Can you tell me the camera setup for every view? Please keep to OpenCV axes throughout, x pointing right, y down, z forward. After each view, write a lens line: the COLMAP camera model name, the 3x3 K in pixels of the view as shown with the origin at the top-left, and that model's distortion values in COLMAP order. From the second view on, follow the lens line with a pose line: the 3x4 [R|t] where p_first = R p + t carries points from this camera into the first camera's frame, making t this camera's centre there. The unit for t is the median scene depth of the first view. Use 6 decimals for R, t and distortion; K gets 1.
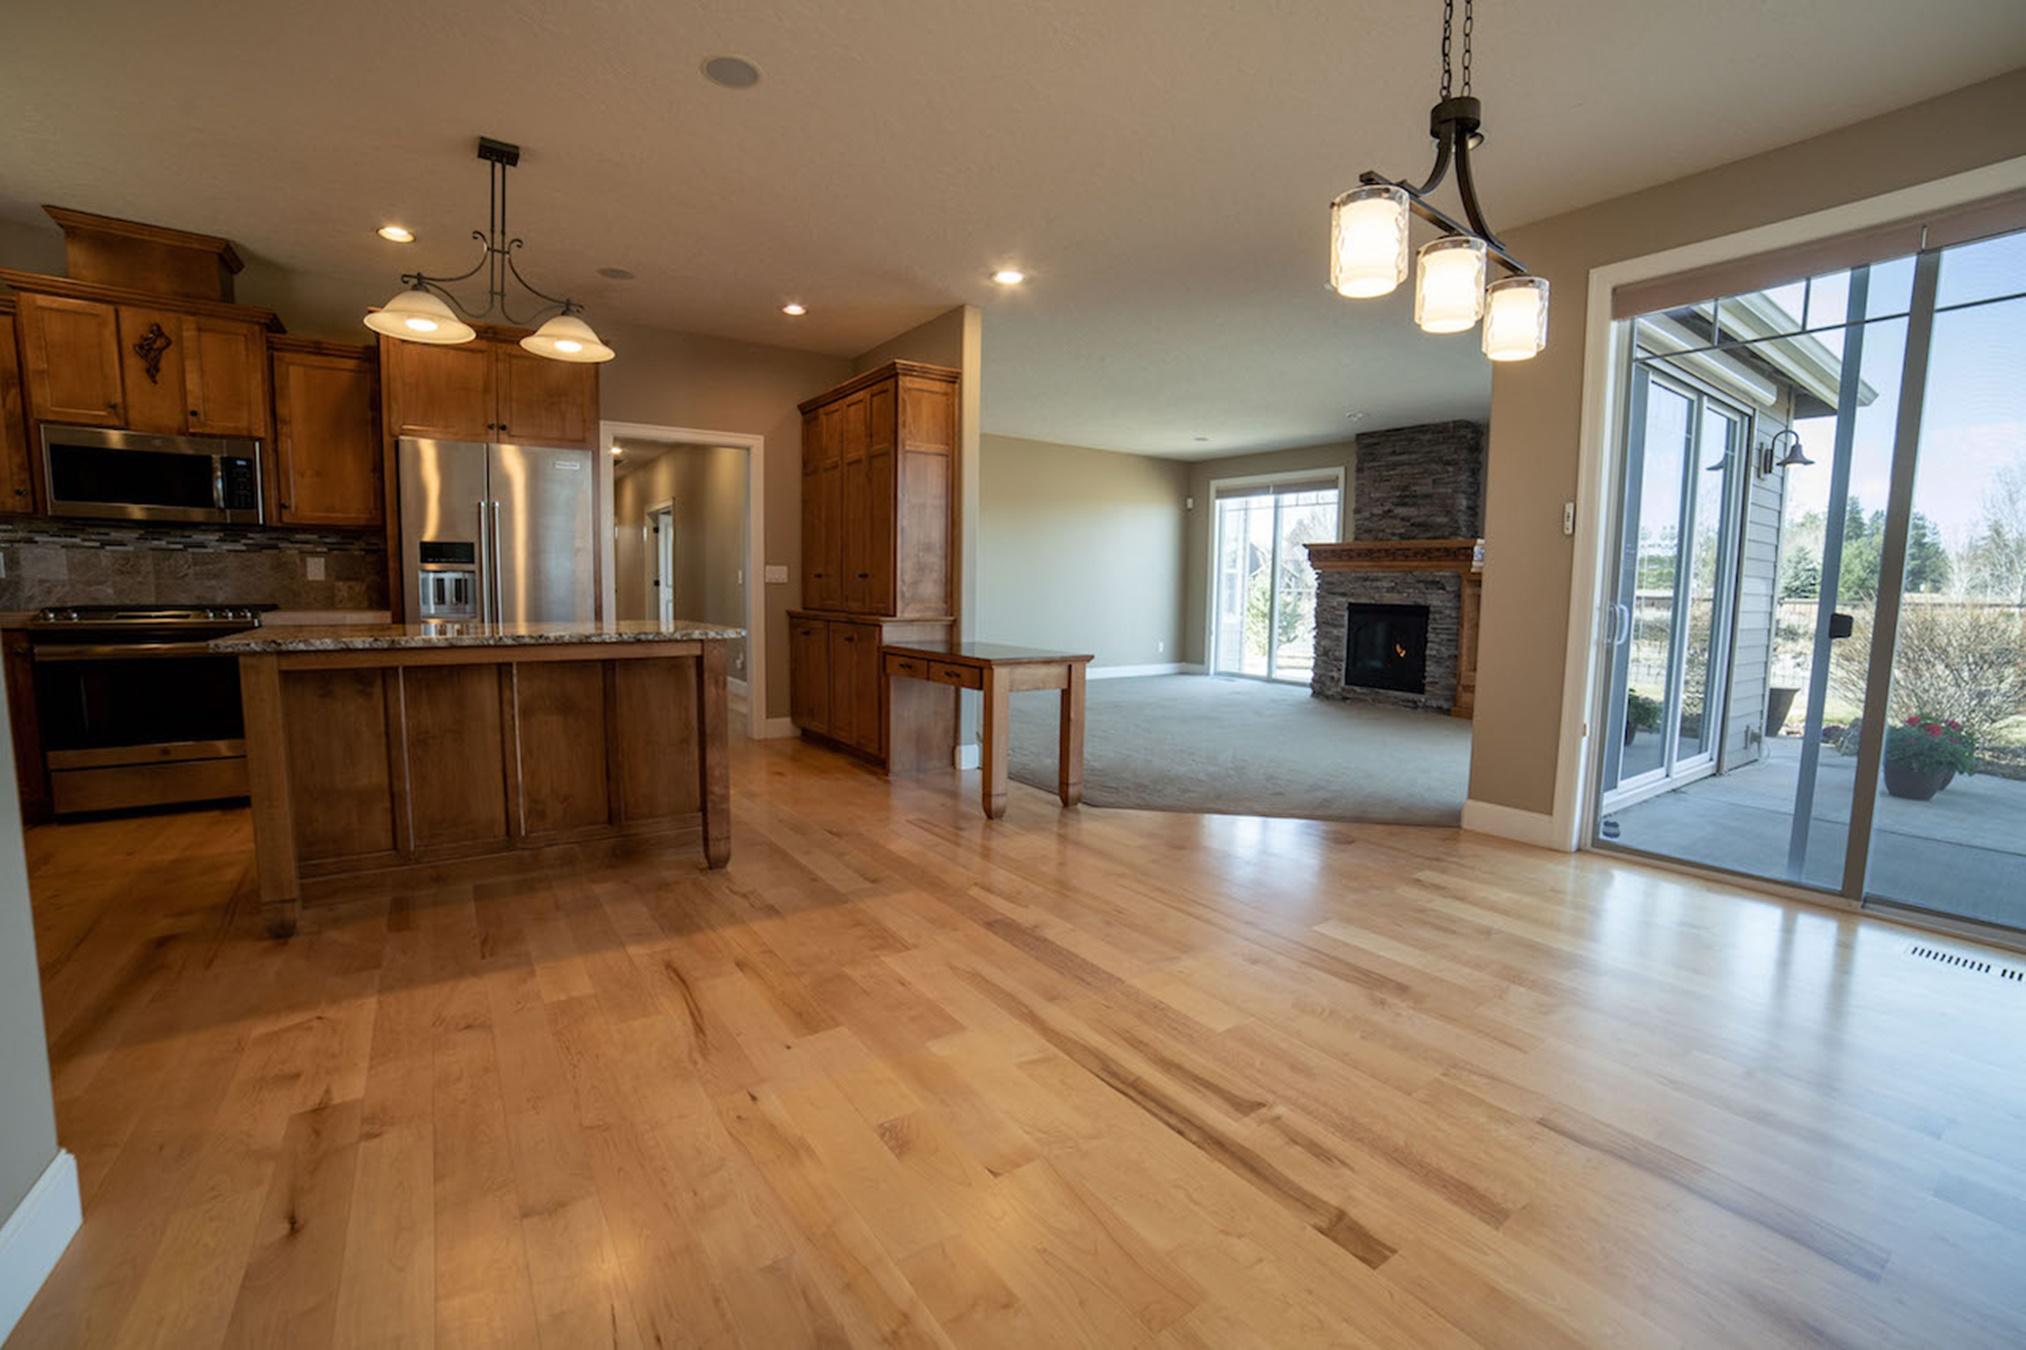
lens RADIAL K [[865.9, 0, 1009.3], [0, 865.9, 672.1], [0, 0, 1]] dist [-0.111075, 0.040966]
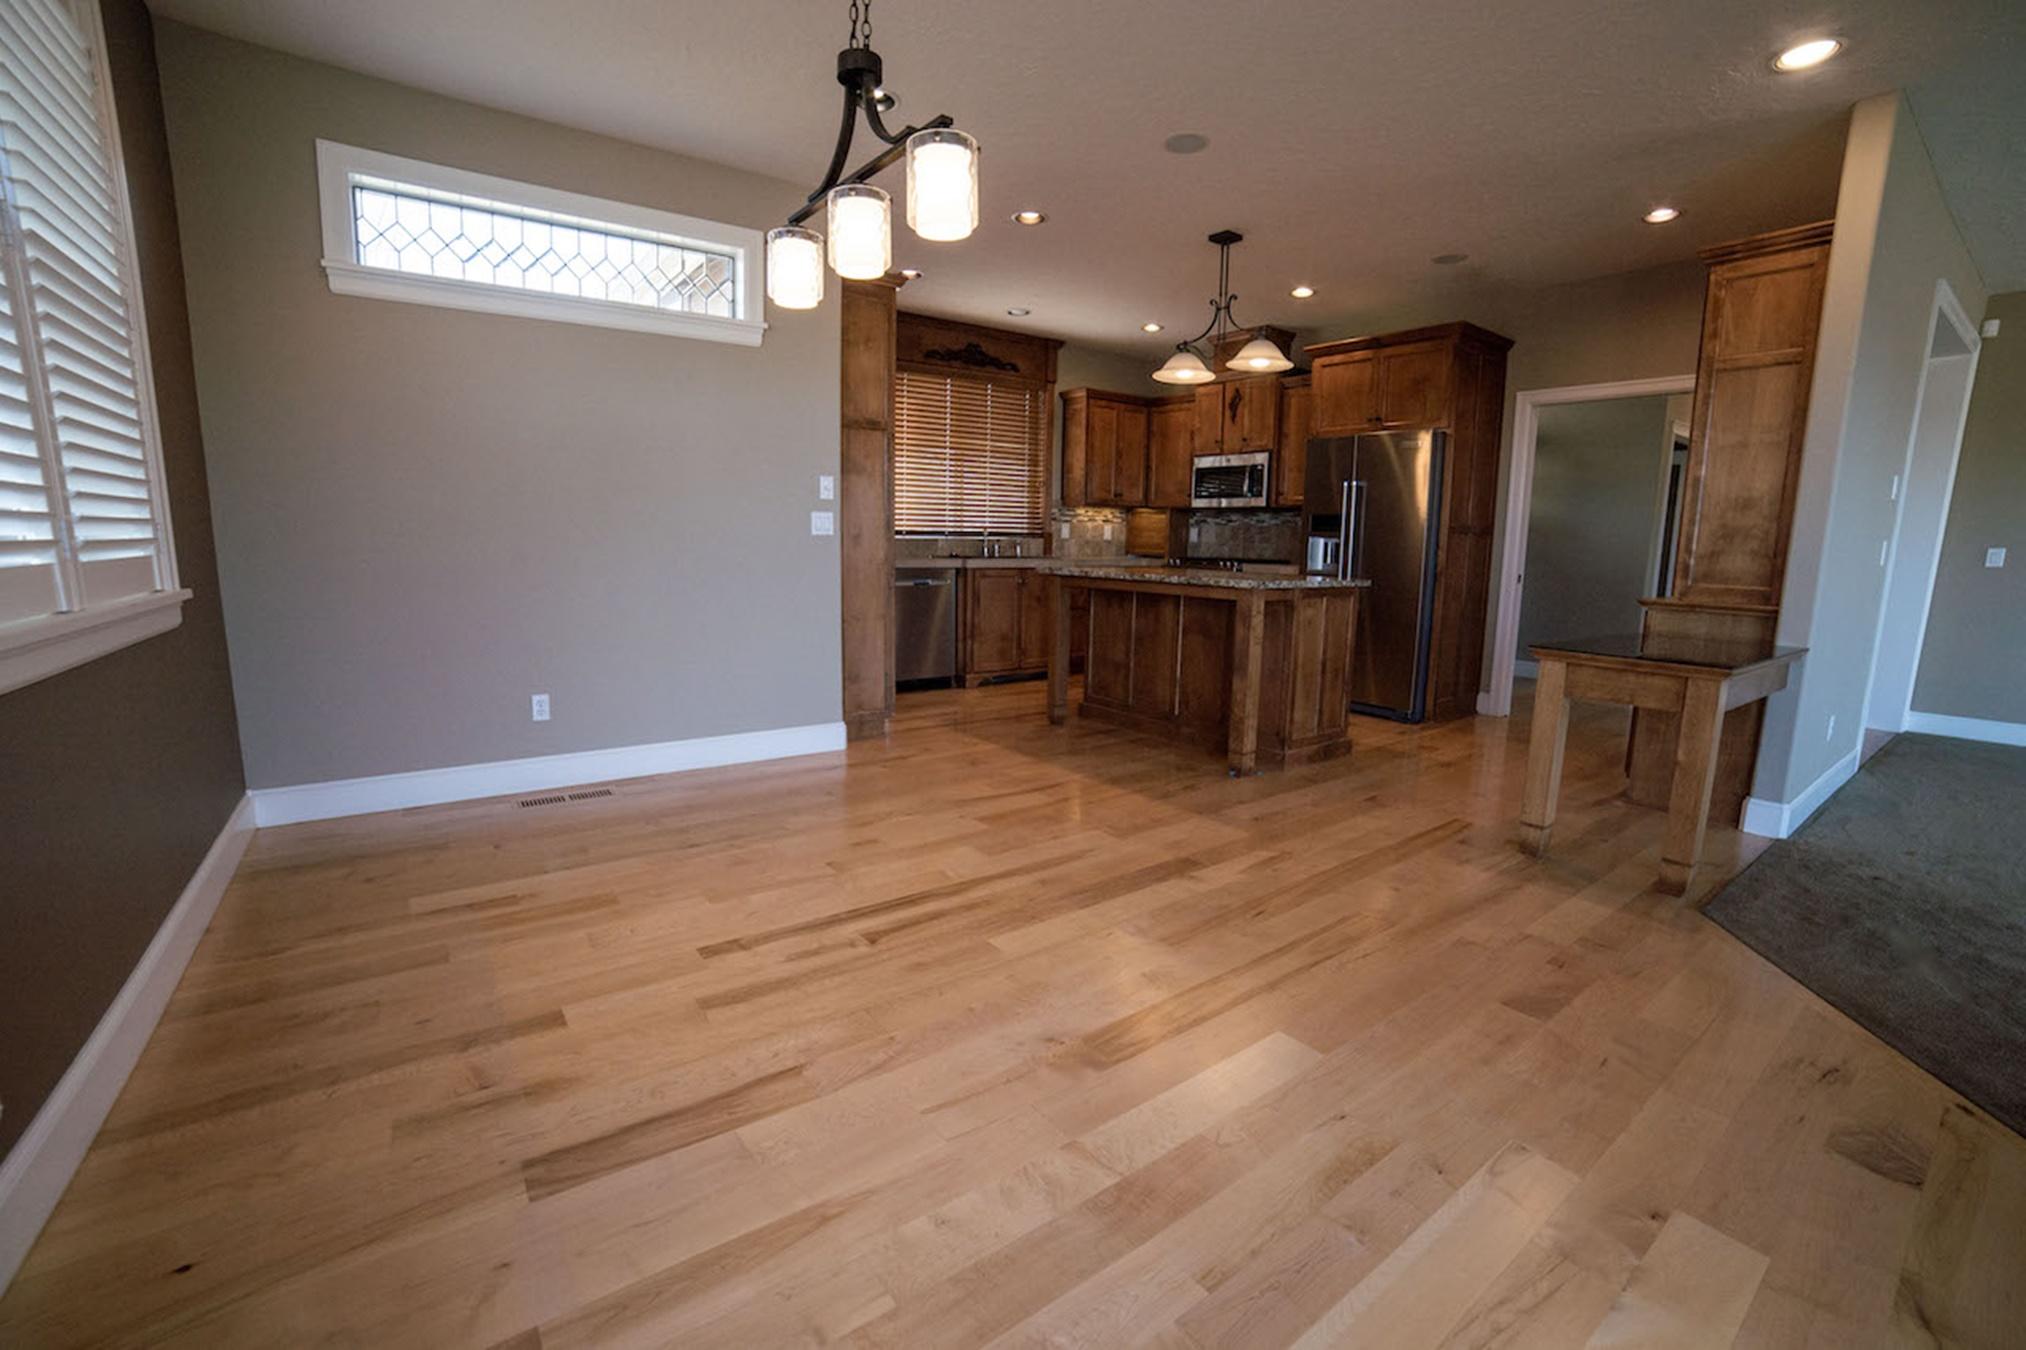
lens RADIAL K [[849.0, 0, 1013.0], [0, 849.0, 675.0], [0, 0, 1]] dist [-0.113420, 0.043589]
pose [[0.030683, 0.145148, -0.988934, 0.953907], [-0.116307, 0.983197, 0.140697, -0.053342], [0.992739, 0.110703, 0.047049, 0.701069]]
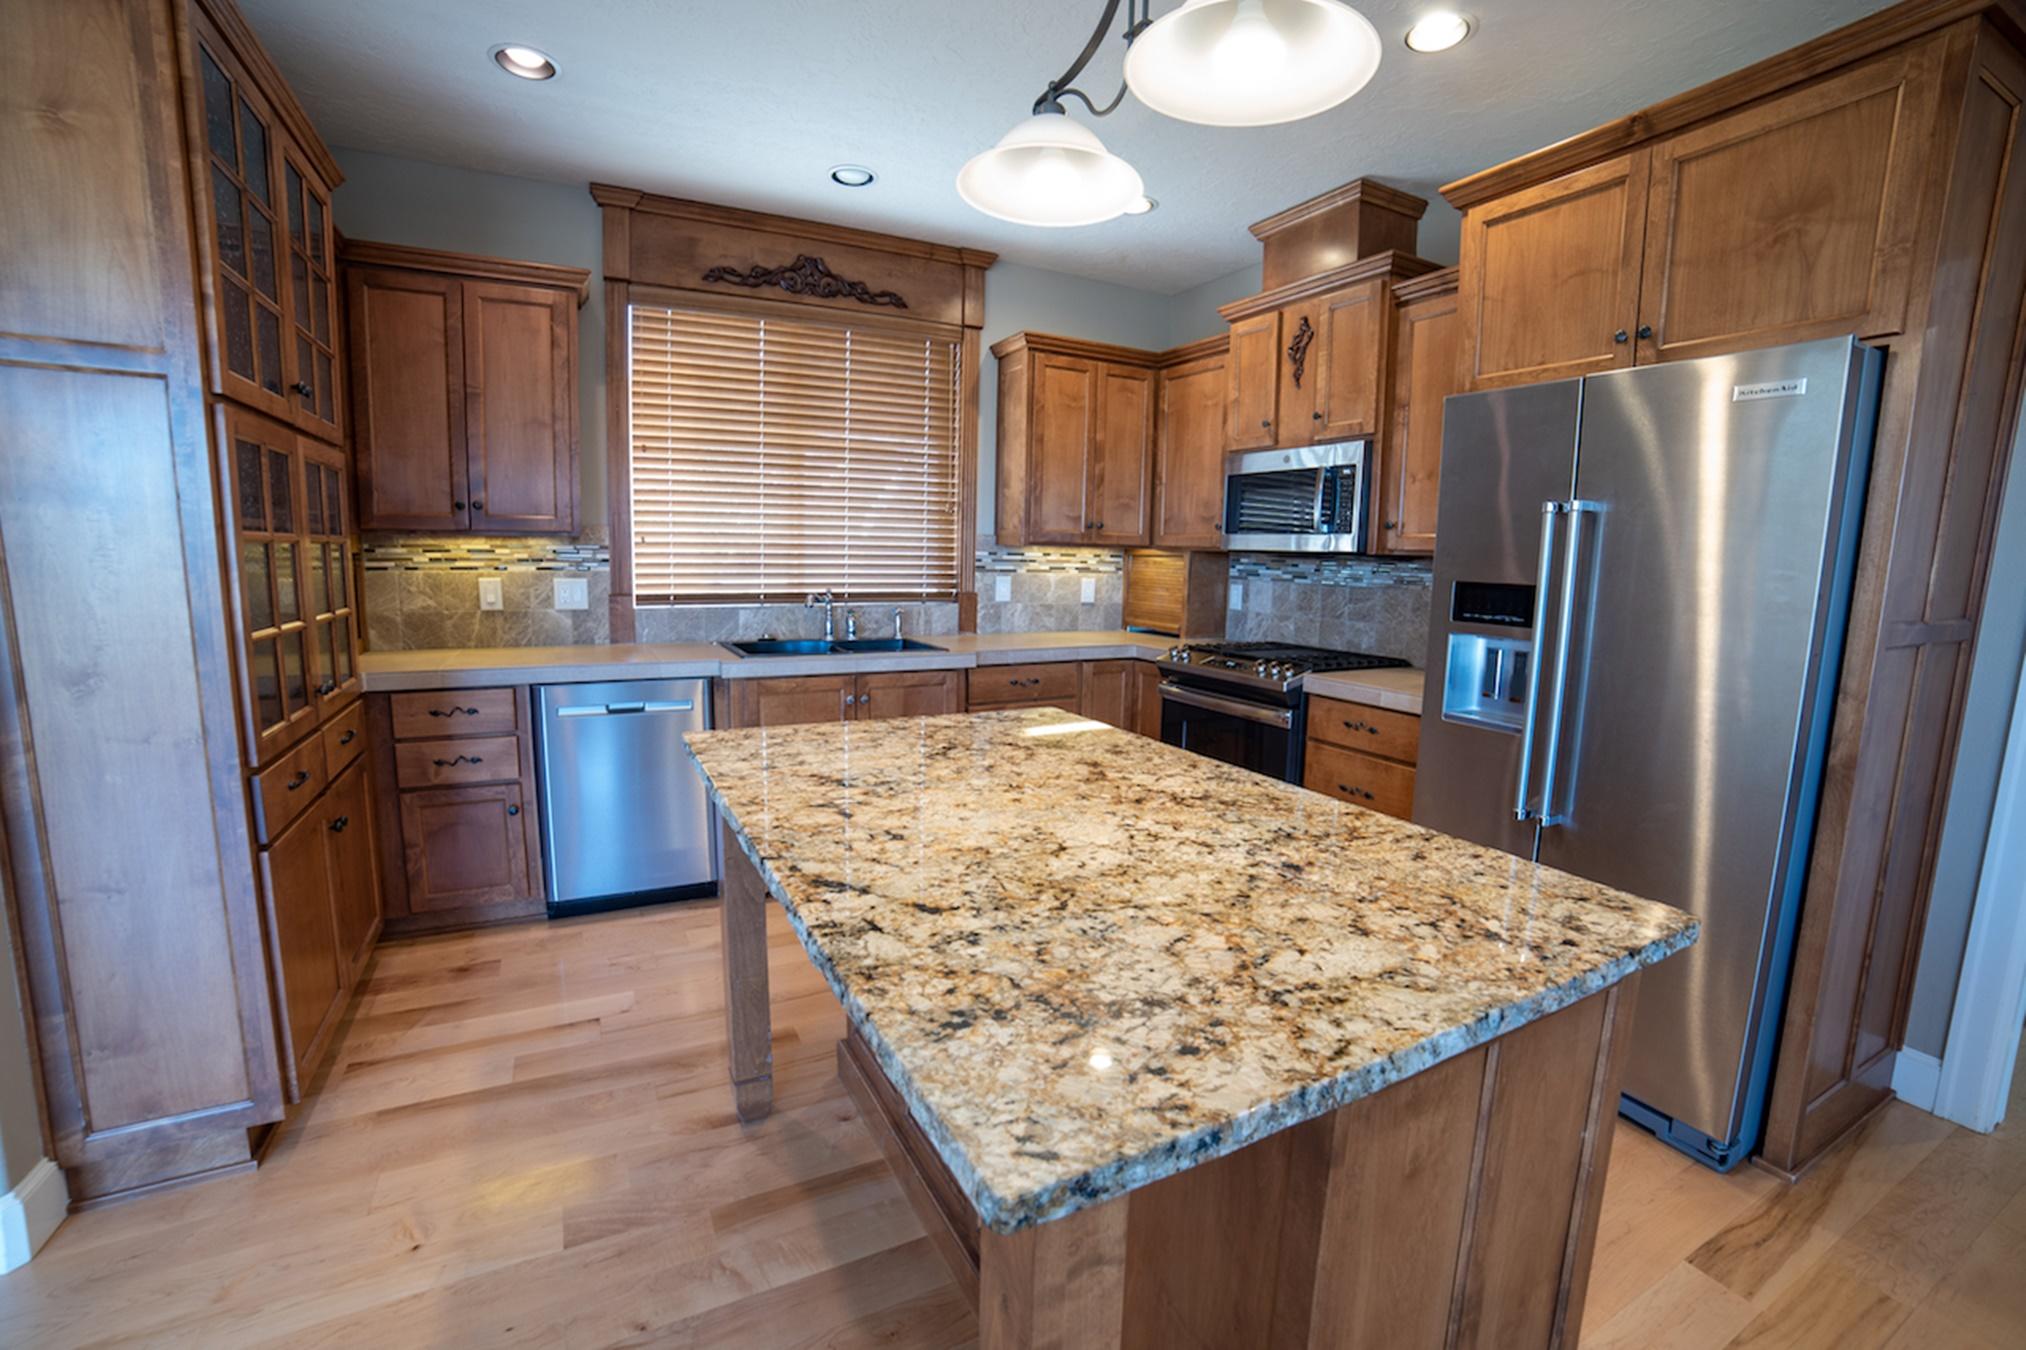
lens RADIAL K [[865.9, 0, 1009.3], [0, 865.9, 672.1], [0, 0, 1]] dist [-0.111075, 0.040966]
pose [[-0.119818, 0.116068, -0.985988, -0.168888], [-0.122249, 0.983860, 0.130673, -0.198142], [0.985241, 0.136193, -0.103695, 1.123604]]
